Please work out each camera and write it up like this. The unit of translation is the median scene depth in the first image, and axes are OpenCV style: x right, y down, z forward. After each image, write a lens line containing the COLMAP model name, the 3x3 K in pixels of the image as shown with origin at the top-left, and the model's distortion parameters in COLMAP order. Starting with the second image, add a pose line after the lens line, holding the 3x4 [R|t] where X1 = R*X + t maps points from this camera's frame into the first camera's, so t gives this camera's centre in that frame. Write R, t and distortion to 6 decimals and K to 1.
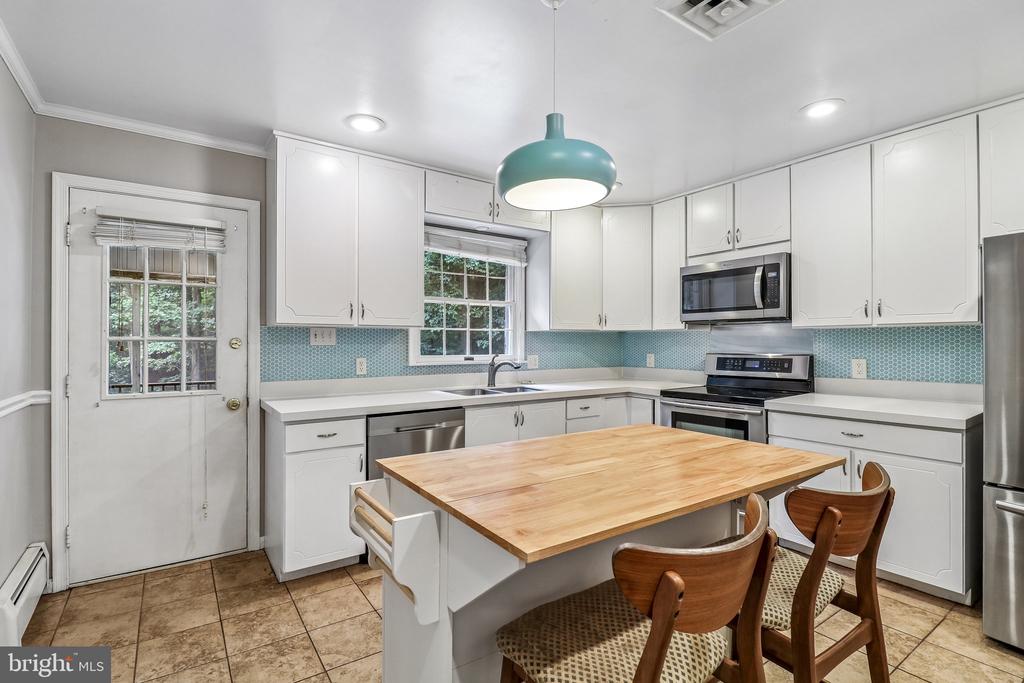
lens RADIAL K [[481.9, 0, 496.7], [0, 481.9, 336.8], [0, 0, 1]] dist [0.013357, -0.011062]
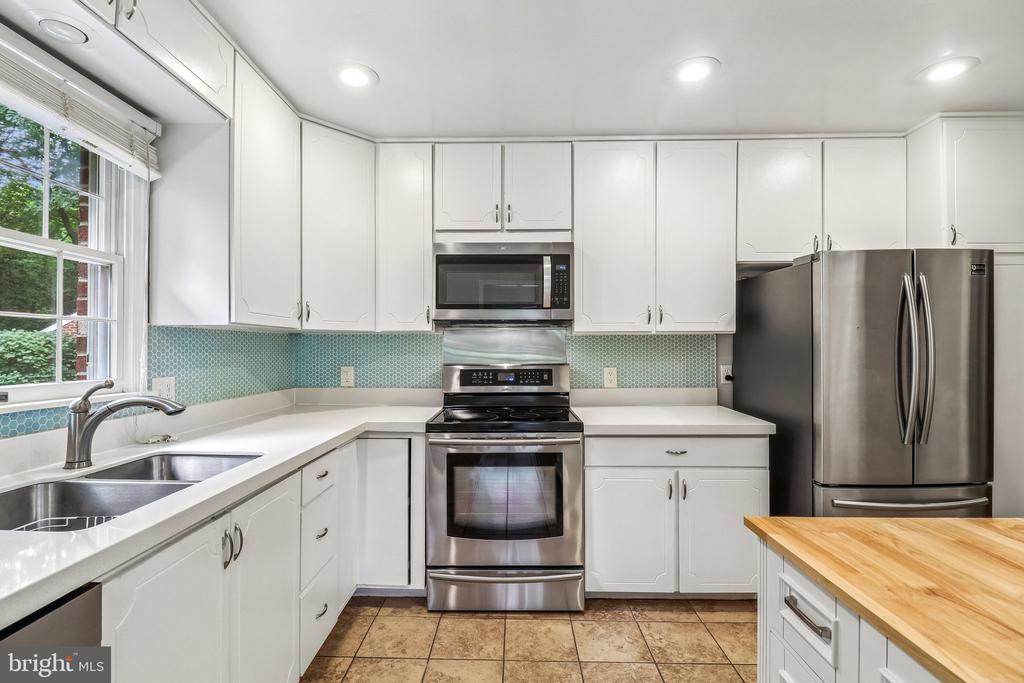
lens RADIAL K [[481.9, 0, 506.6], [0, 481.9, 345.8], [0, 0, 1]] dist [0.013357, -0.011062]
pose [[0.575404, 0.006924, 0.817840, -0.133980], [-0.009471, 0.999954, -0.001802, 0.005659], [-0.817814, -0.006709, 0.575443, 0.536943]]
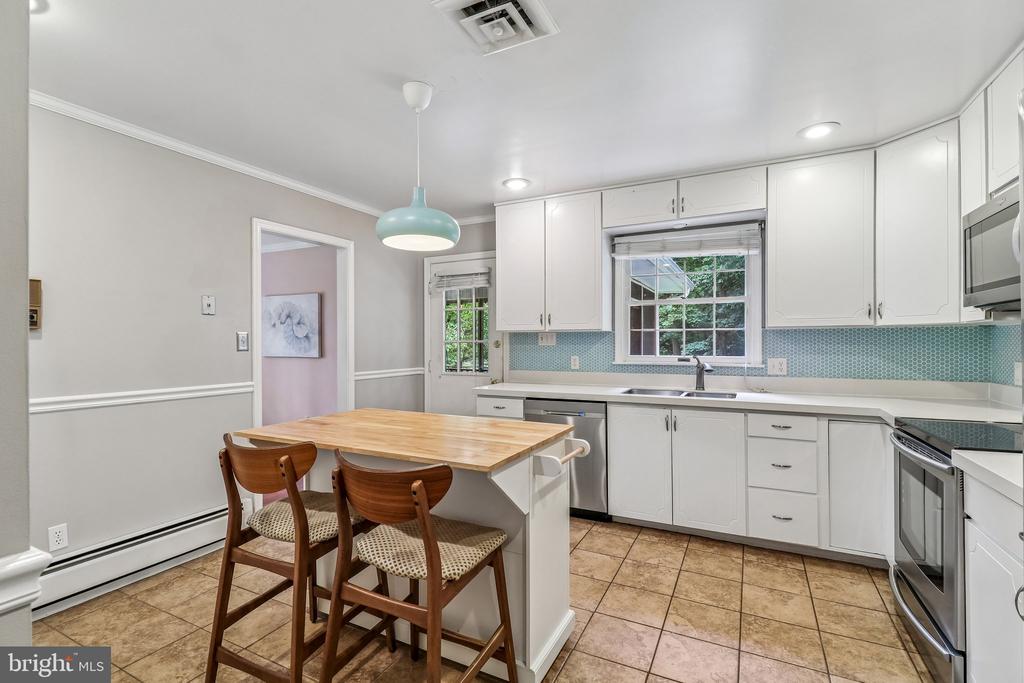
lens RADIAL K [[481.9, 0, 510.3], [0, 481.9, 338.1], [0, 0, 1]] dist [0.013357, -0.011062]
pose [[0.483733, -0.008265, -0.875176, 0.666711], [0.014391, 0.999895, -0.001489, -0.002319], [0.875097, -0.011874, 0.483802, 0.233534]]
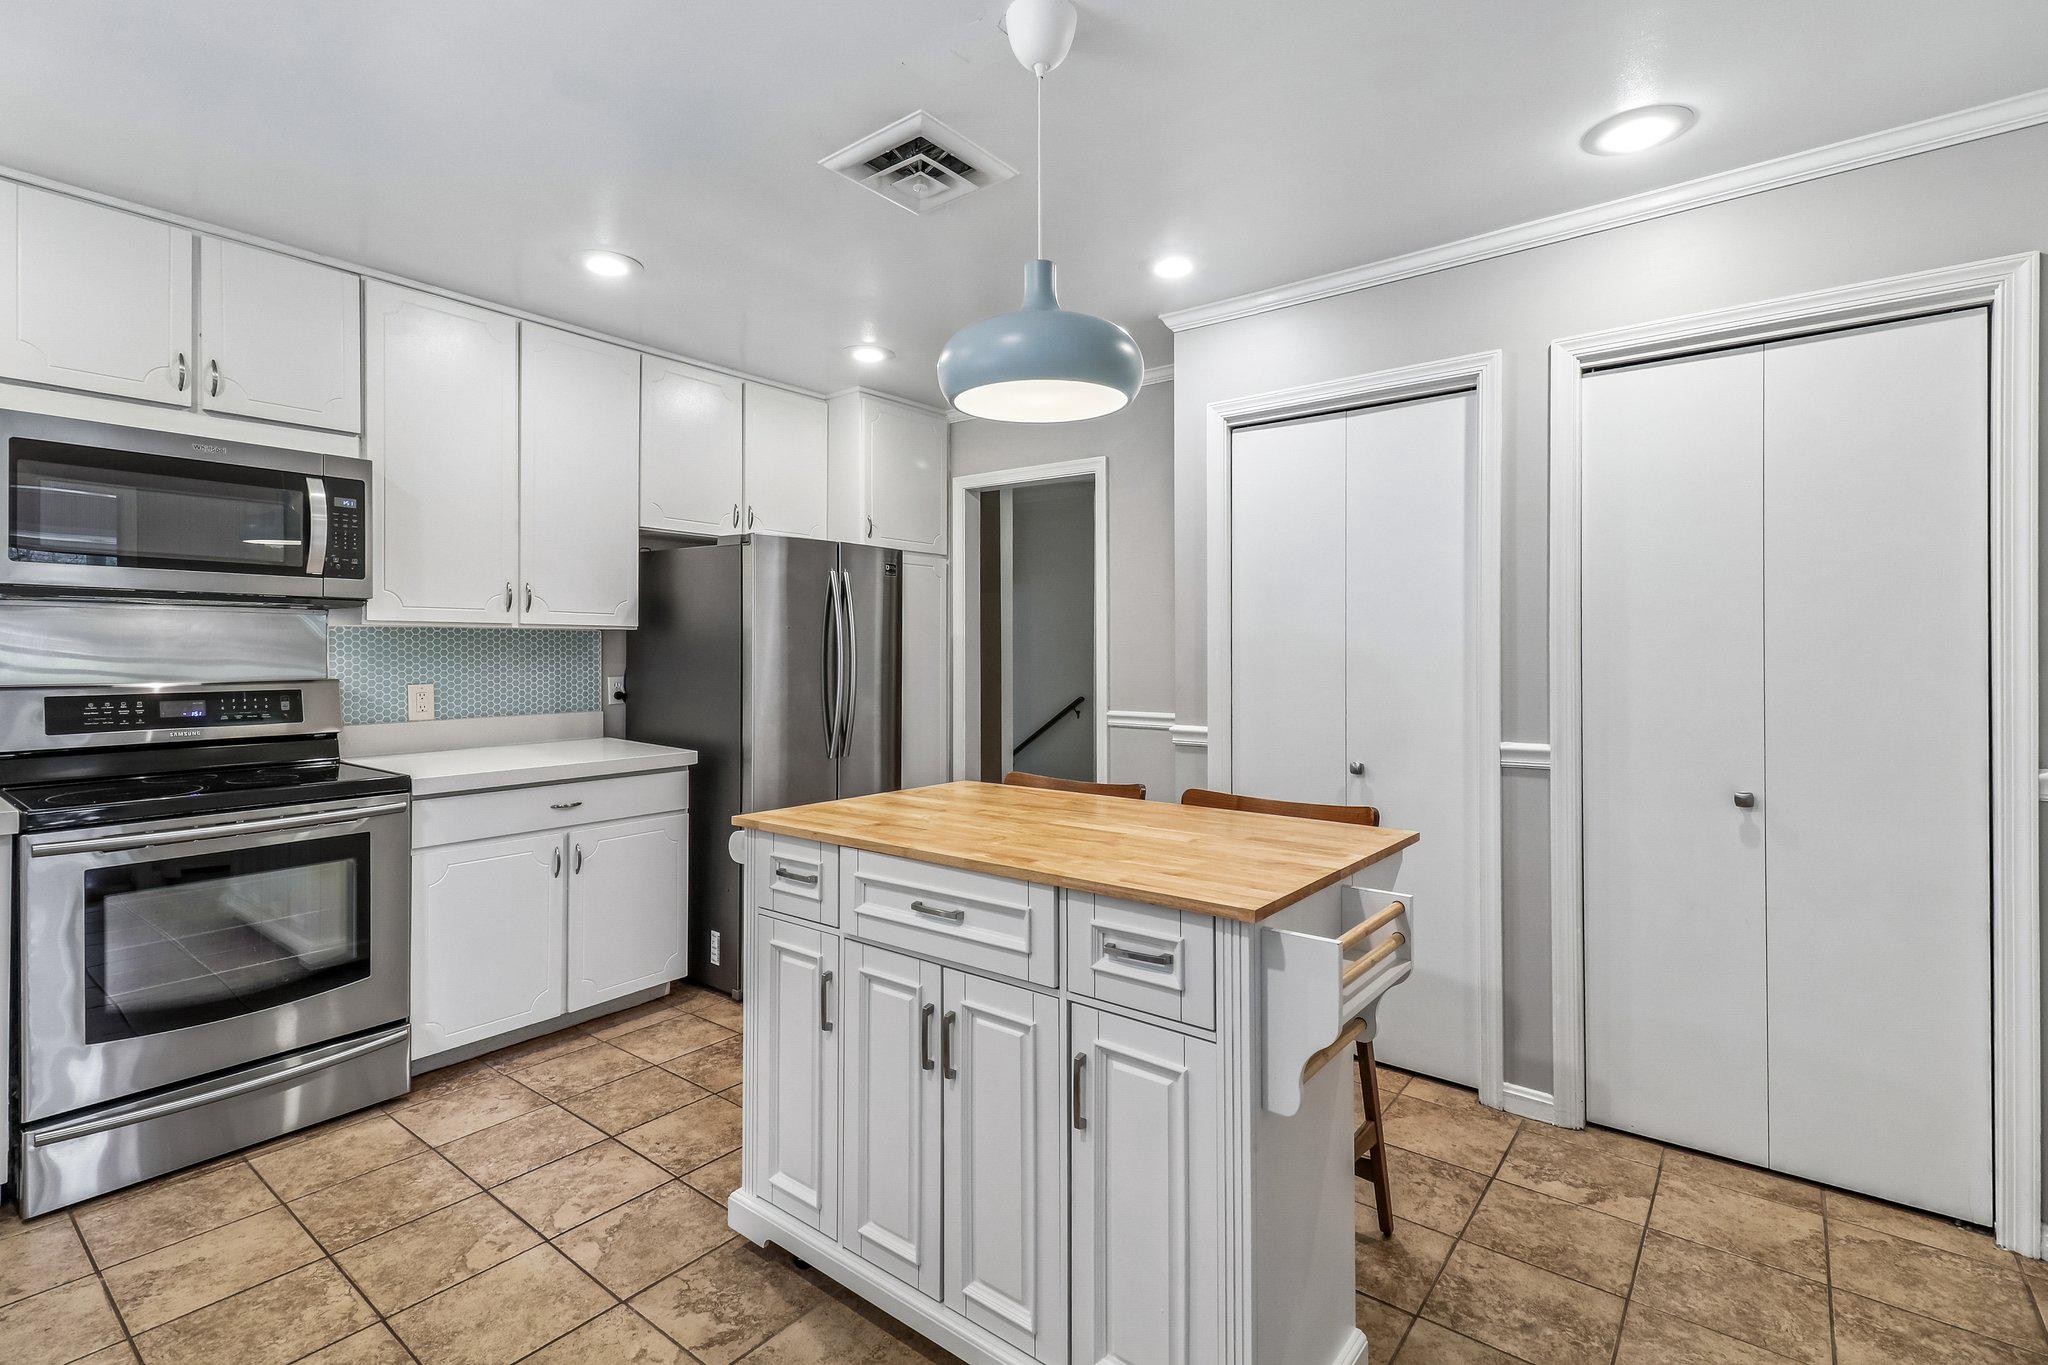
lens RADIAL K [[963.7, 0, 1027.7], [0, 963.7, 654.9], [0, 0, 1]] dist [0.013357, -0.011062]
pose [[-0.311748, 0.000973, 0.950164, -0.427489], [-0.011576, 0.999921, -0.004822, 0.008746], [-0.950094, -0.012502, -0.311712, 0.600078]]
